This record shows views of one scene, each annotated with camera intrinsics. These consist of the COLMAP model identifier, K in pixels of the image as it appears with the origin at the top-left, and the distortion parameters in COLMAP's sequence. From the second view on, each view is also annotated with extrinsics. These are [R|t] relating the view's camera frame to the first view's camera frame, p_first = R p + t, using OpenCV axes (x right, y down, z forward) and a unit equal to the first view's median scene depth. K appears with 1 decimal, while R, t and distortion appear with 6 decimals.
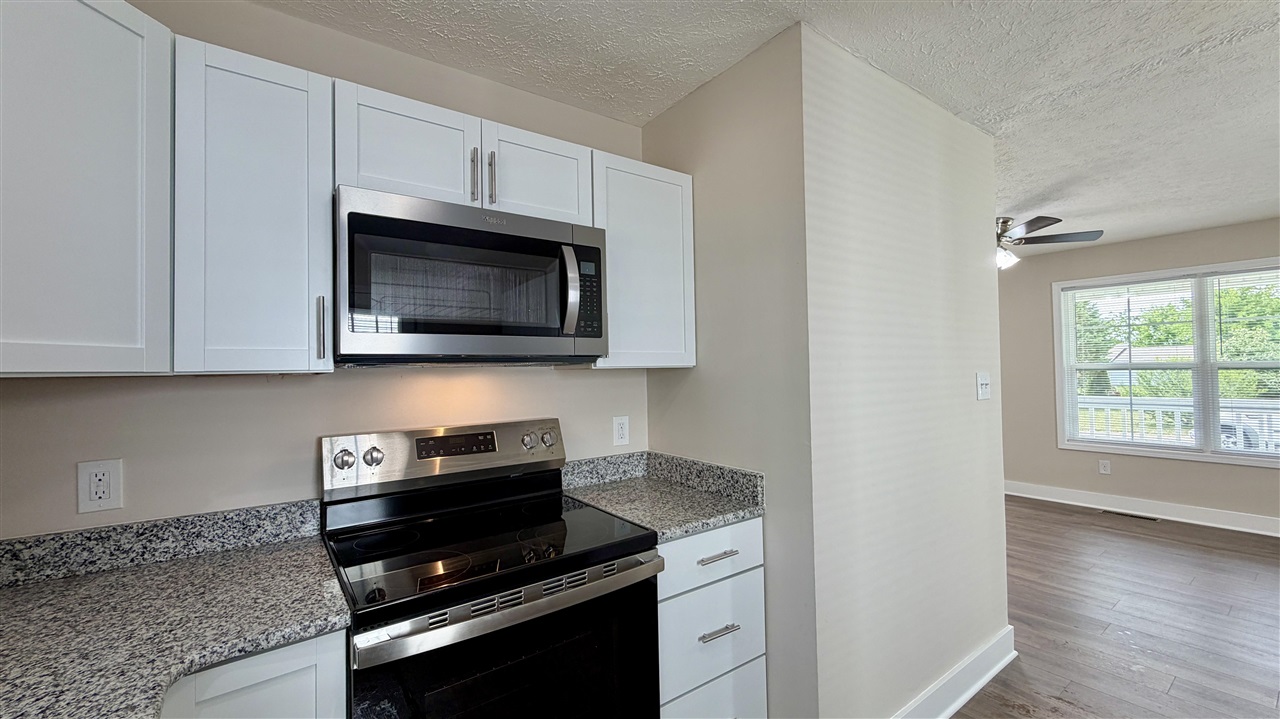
lens RADIAL K [[507.7, 0, 640.0], [0, 507.7, 359.5], [0, 0, 1]] dist [-0.000338, -0.000068]
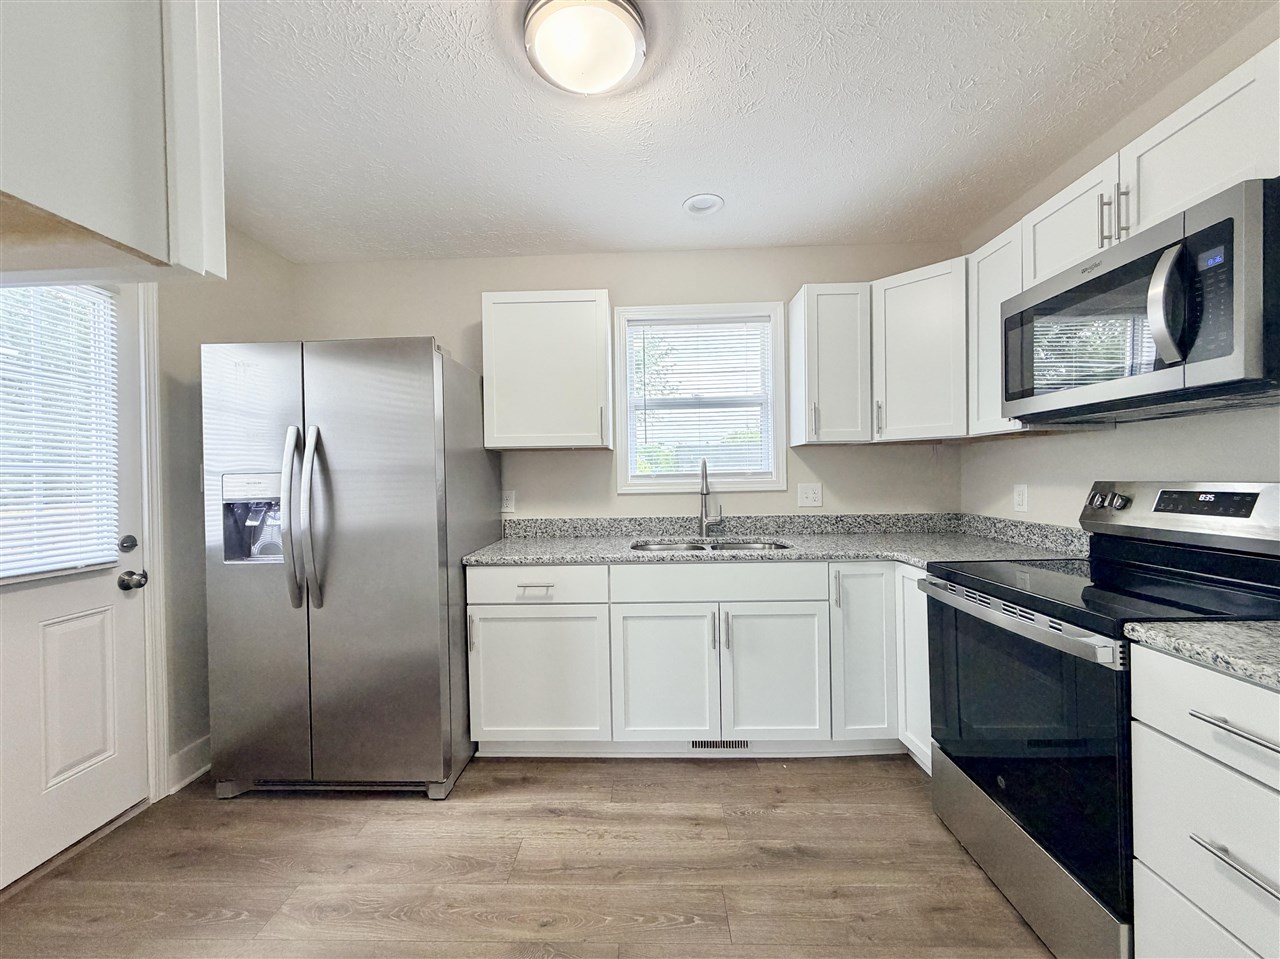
lens RADIAL K [[514.2, 0, 640.0], [0, 514.2, 479.5], [0, 0, 1]] dist [0.000034, 0.000000]
pose [[-0.610173, 0.033143, -0.791575, 1.210887], [0.044472, 0.998982, 0.007546, 0.105786], [0.791019, -0.030599, -0.611025, 1.033053]]
